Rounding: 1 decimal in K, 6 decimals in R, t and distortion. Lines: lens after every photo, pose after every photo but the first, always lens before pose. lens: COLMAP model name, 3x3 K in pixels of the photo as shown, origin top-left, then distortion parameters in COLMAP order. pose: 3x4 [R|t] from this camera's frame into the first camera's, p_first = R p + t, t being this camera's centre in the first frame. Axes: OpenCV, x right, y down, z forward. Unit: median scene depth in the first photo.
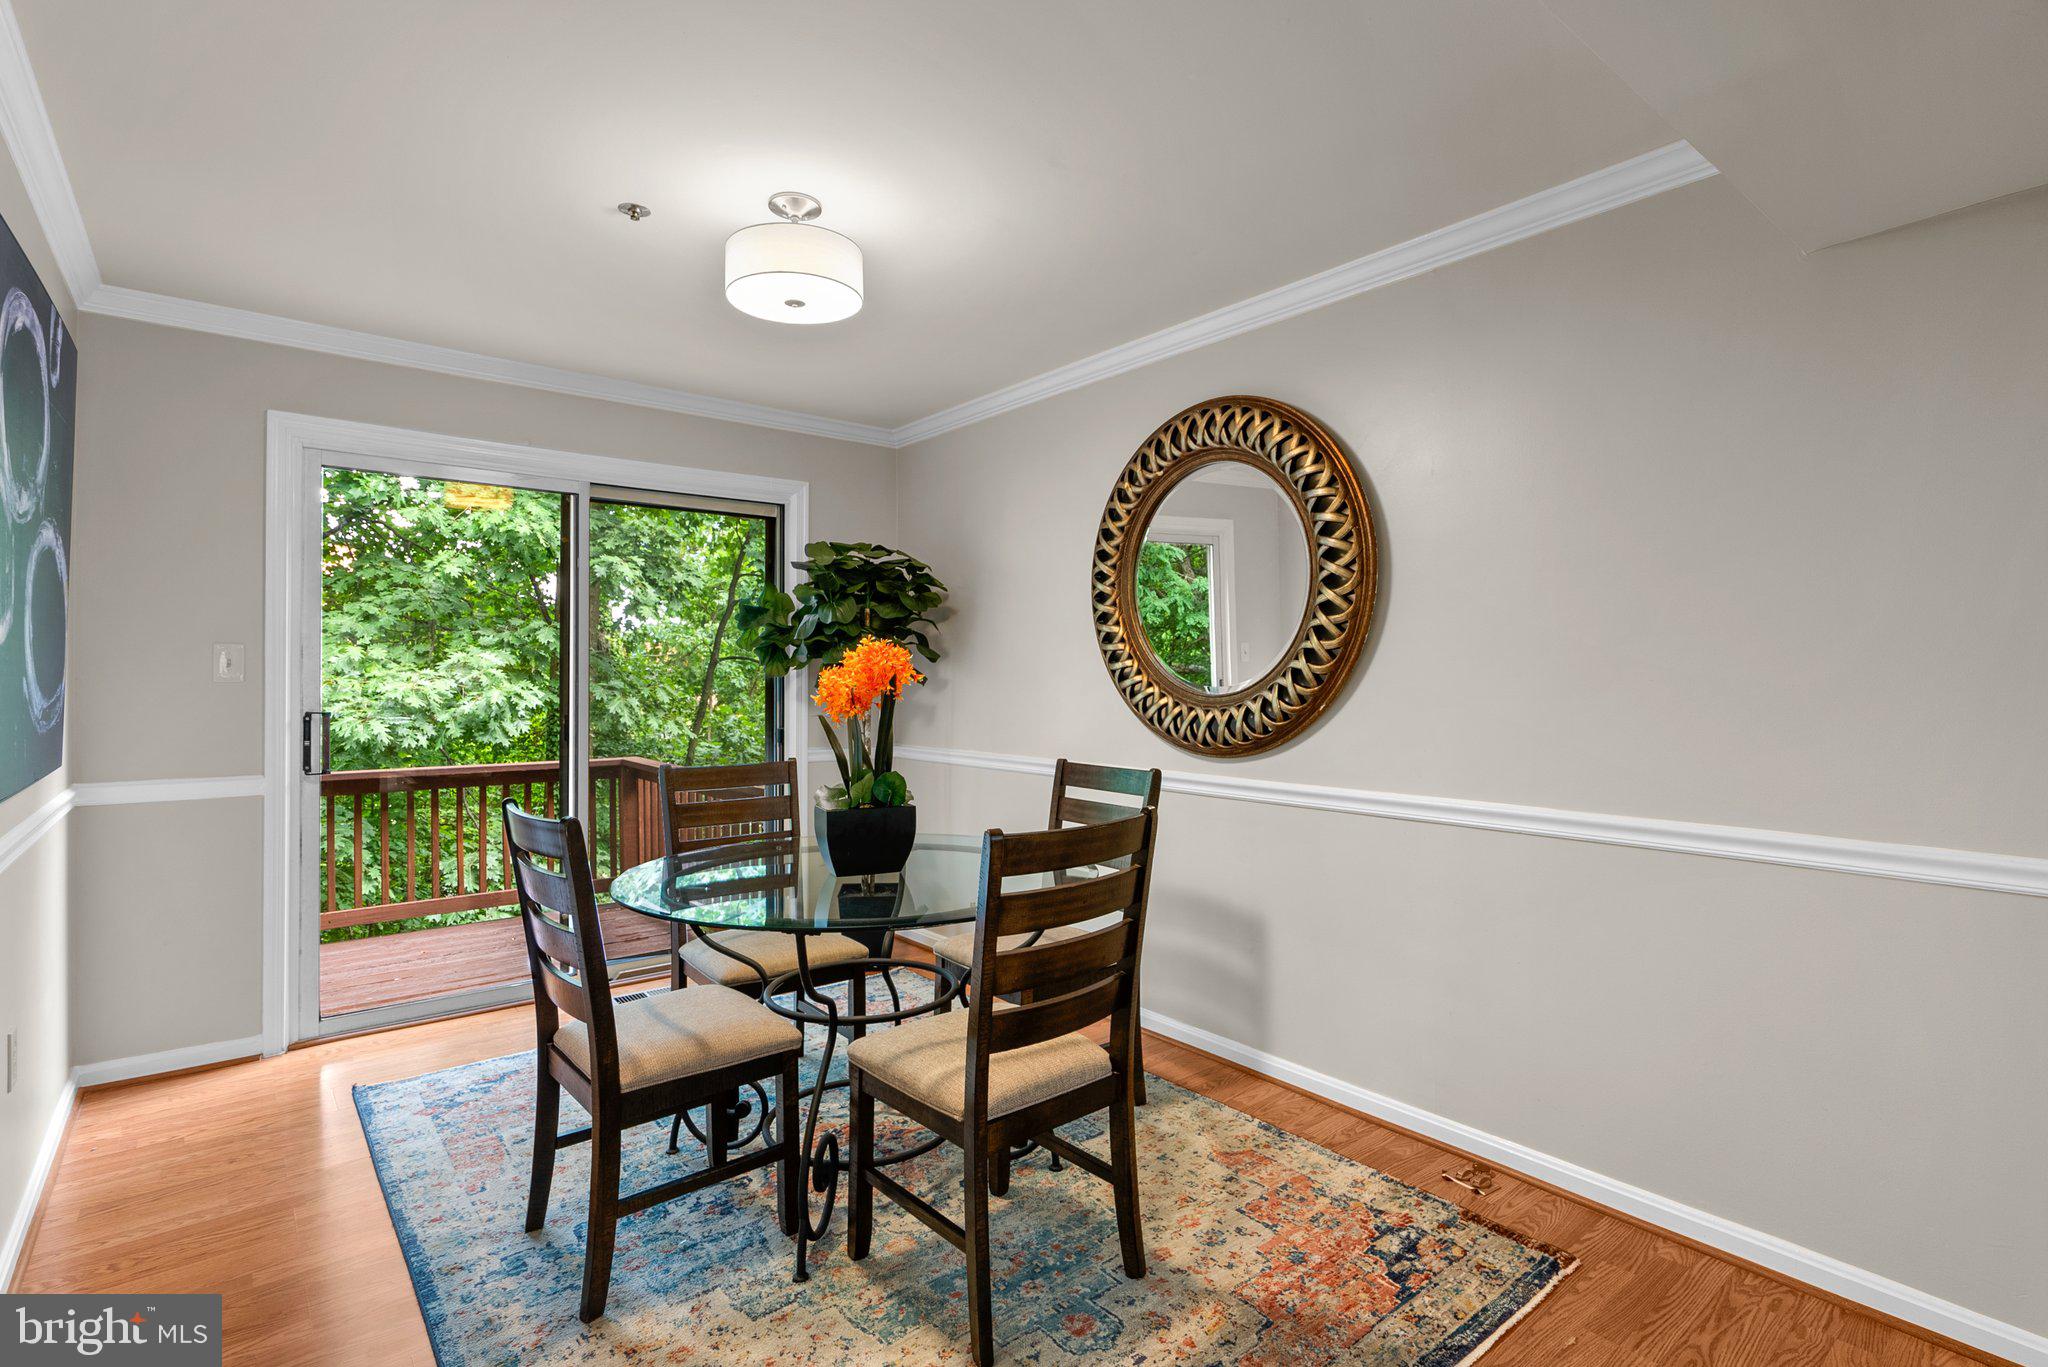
lens RADIAL K [[983.6, 0, 1024.0], [0, 983.6, 683.5], [0, 0, 1]] dist [0.000497, 0.000183]
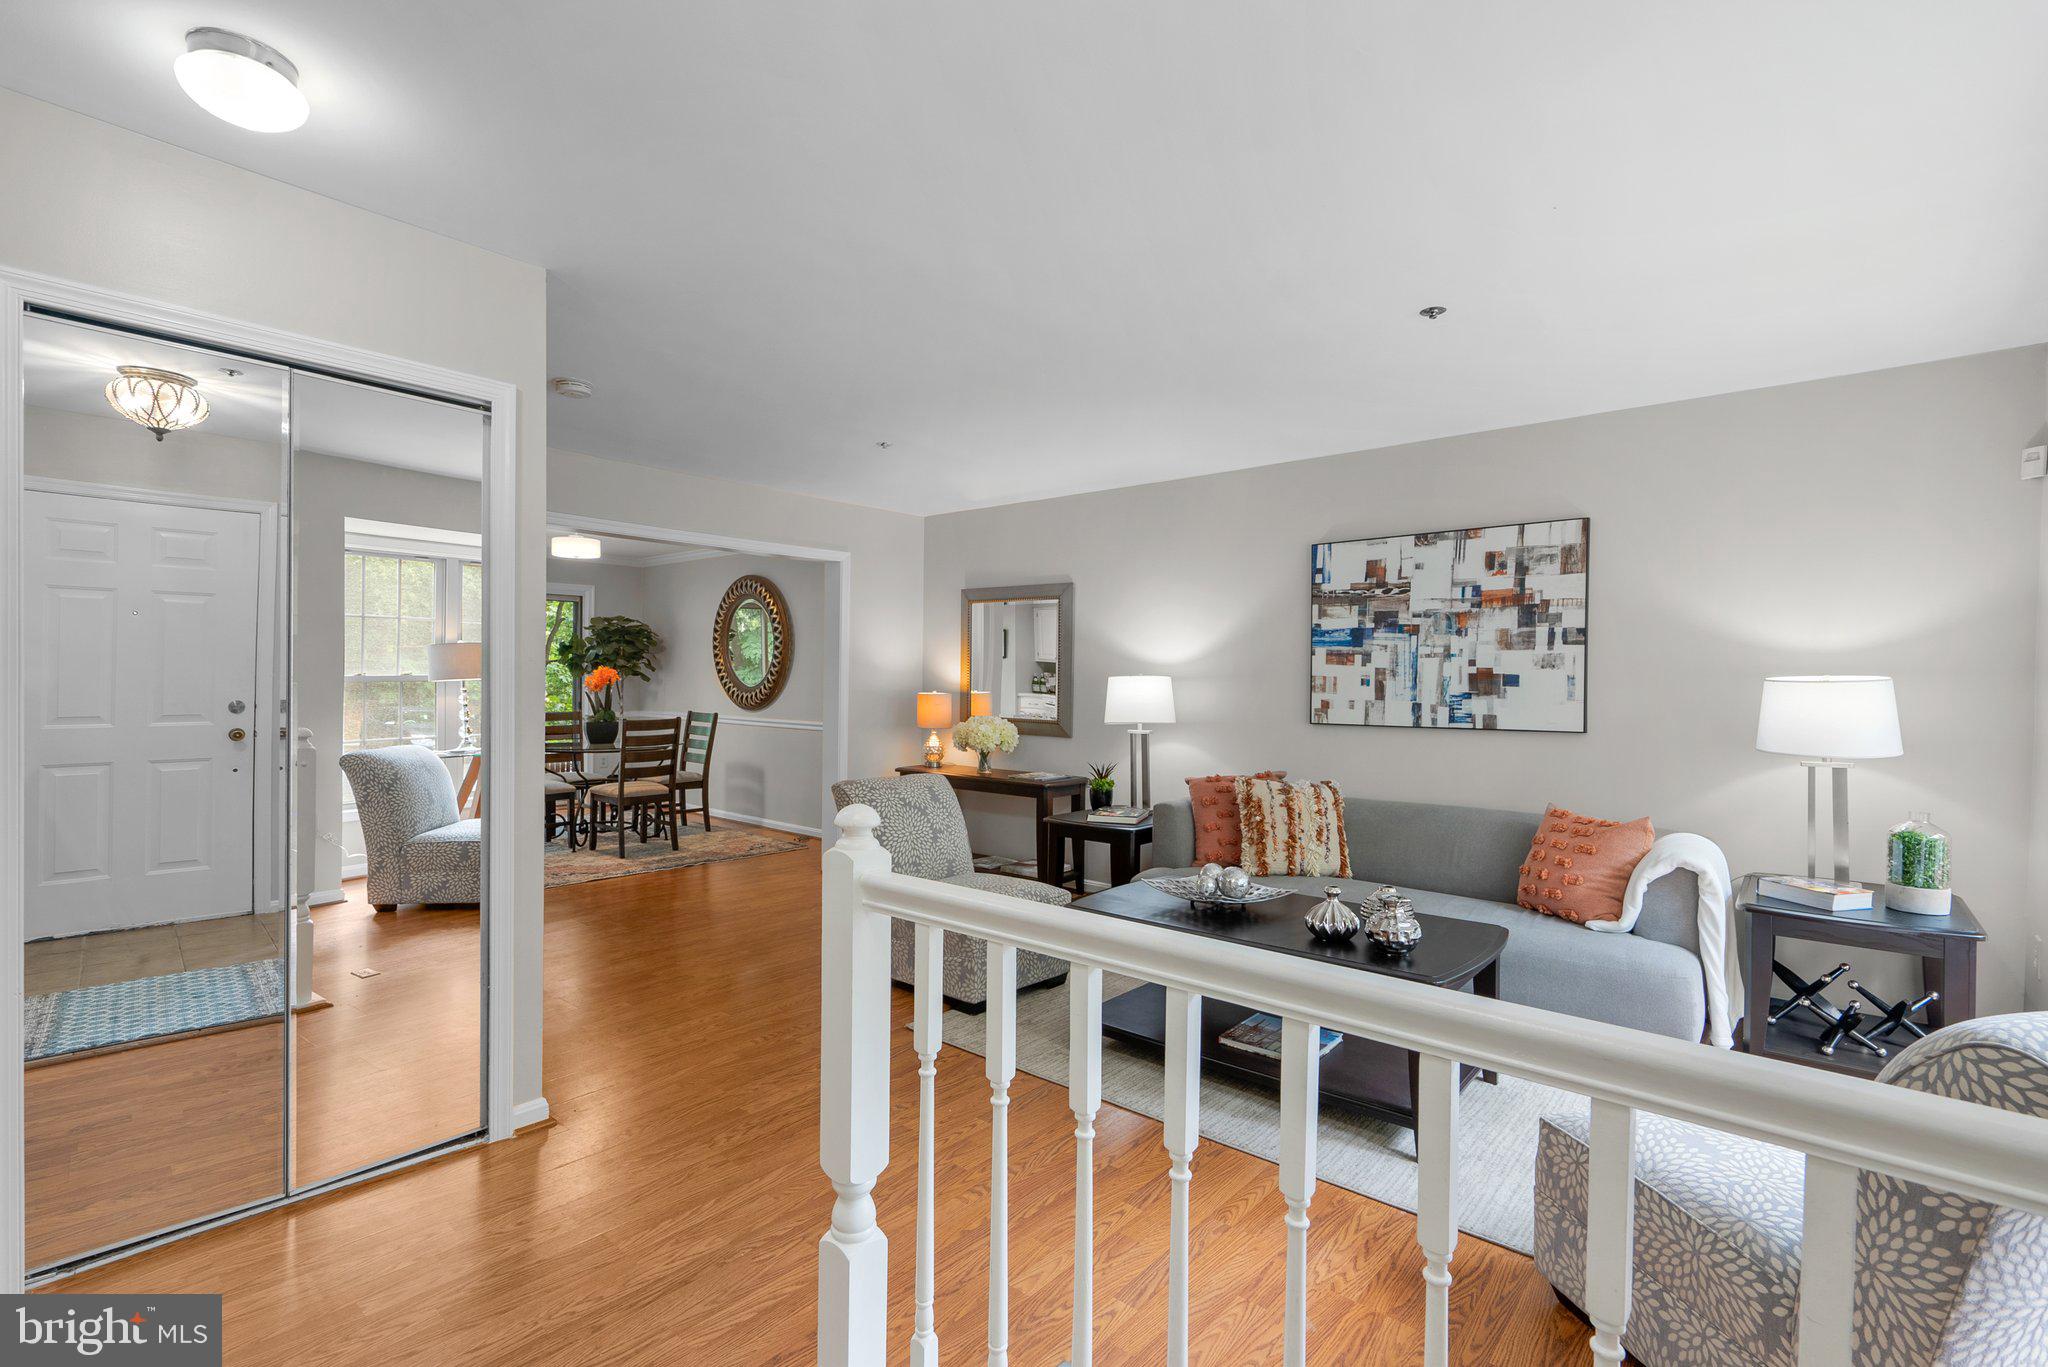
lens RADIAL K [[947.0, 0, 1024.0], [0, 947.0, 683.5], [0, 0, 1]] dist [0.002515, 0.000935]
pose [[0.986173, 0.013474, 0.165172, 0.464463], [-0.013965, 0.999901, 0.001815, -0.012139], [-0.165132, -0.004096, 0.986263, -1.522218]]
